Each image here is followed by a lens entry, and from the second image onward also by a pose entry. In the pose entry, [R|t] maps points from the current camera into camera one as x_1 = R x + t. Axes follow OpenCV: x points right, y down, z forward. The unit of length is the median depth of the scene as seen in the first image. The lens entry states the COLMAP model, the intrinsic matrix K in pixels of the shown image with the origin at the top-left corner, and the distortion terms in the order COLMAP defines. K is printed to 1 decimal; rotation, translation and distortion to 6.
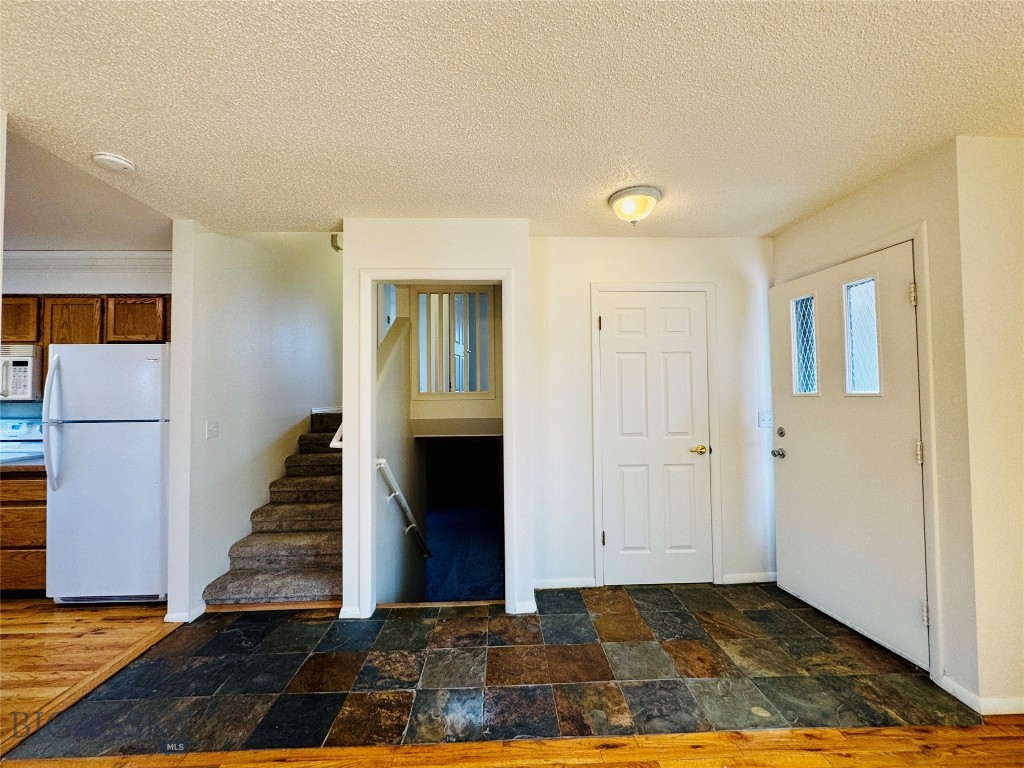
lens RADIAL K [[411.5, 0, 508.2], [0, 411.5, 382.6], [0, 0, 1]] dist [0.001610, 0.000023]
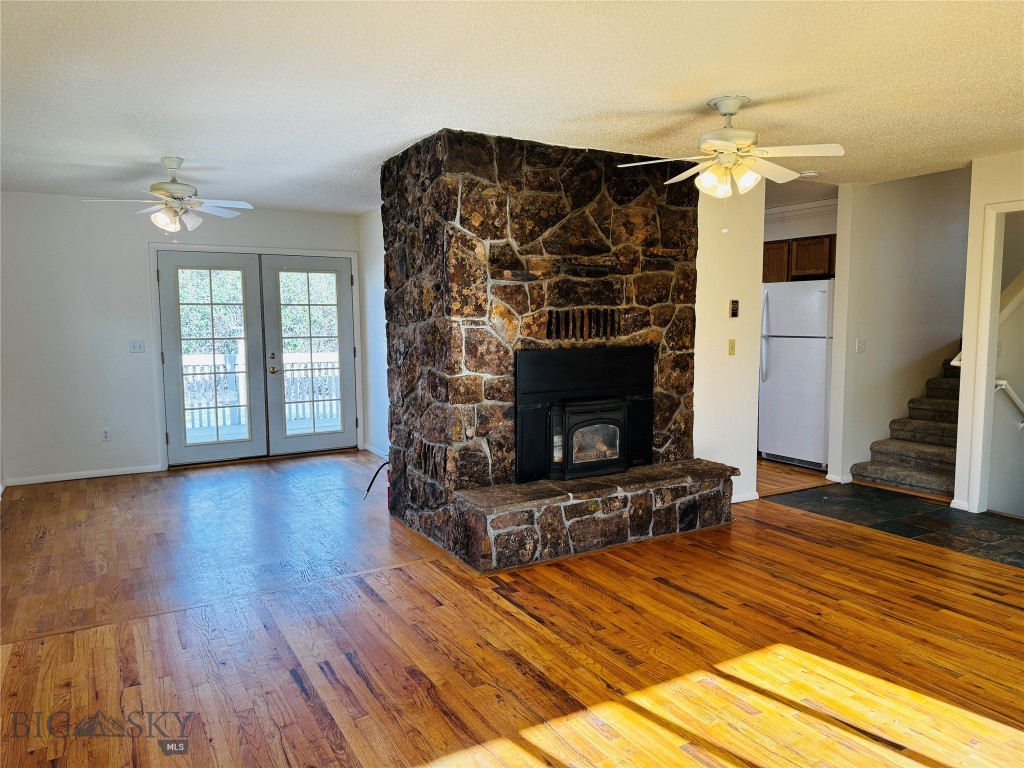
lens RADIAL K [[714.1, 0, 512.2], [0, 714.1, 388.9], [0, 0, 1]] dist [0.069395, -0.082920]
pose [[0.461511, 0.096131, -0.881910, 0.737289], [0.029563, 0.991893, 0.123591, -0.059415], [0.886642, -0.083111, 0.454928, -0.944347]]
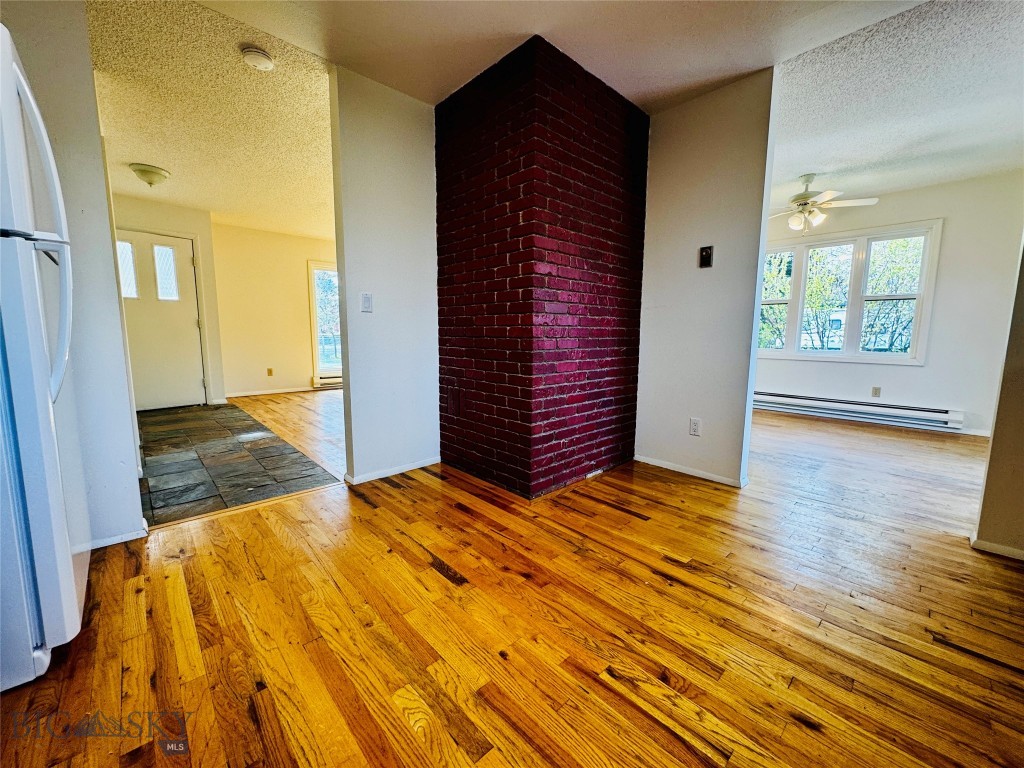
lens RADIAL K [[411.5, 0, 508.2], [0, 411.5, 382.6], [0, 0, 1]] dist [0.001610, 0.000023]
pose [[-0.649989, -0.088068, 0.754823, -1.660116], [-0.025723, 0.995243, 0.093968, 0.177487], [-0.759508, 0.041662, -0.649162, 0.880282]]
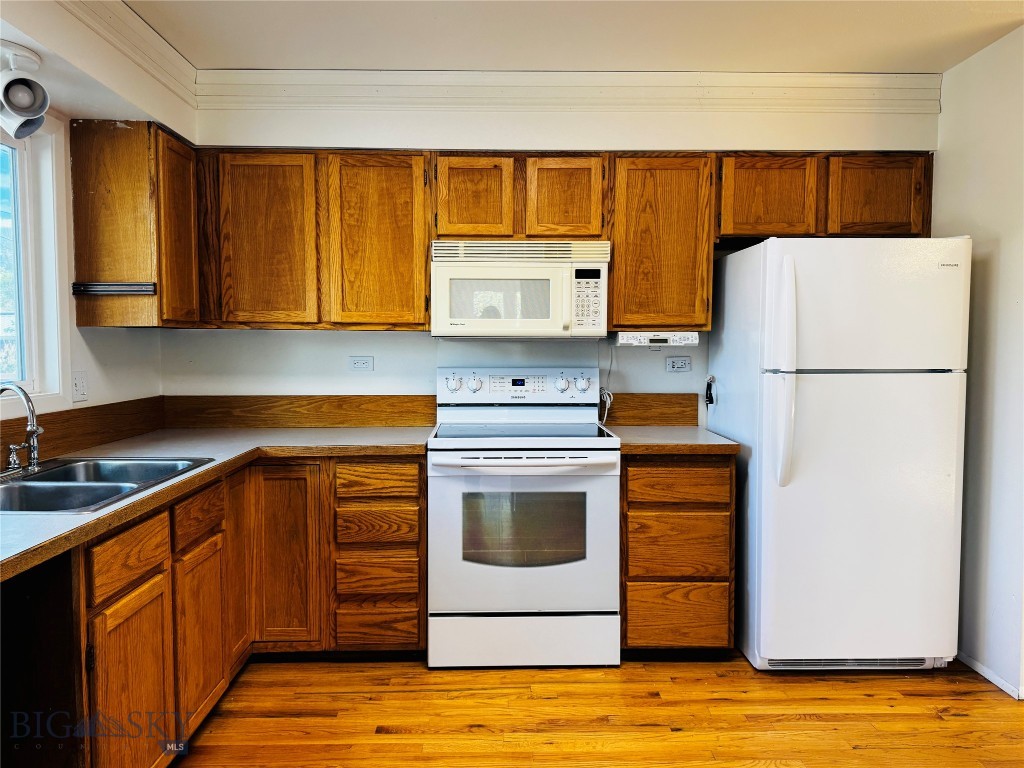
lens RADIAL K [[714.1, 0, 512.2], [0, 714.1, 388.9], [0, 0, 1]] dist [0.069395, -0.082920]
pose [[0.999860, 0.012340, -0.011312, -1.417067], [-0.011066, 0.994252, 0.106496, 0.010299], [0.012561, -0.106356, 0.994249, -0.031130]]
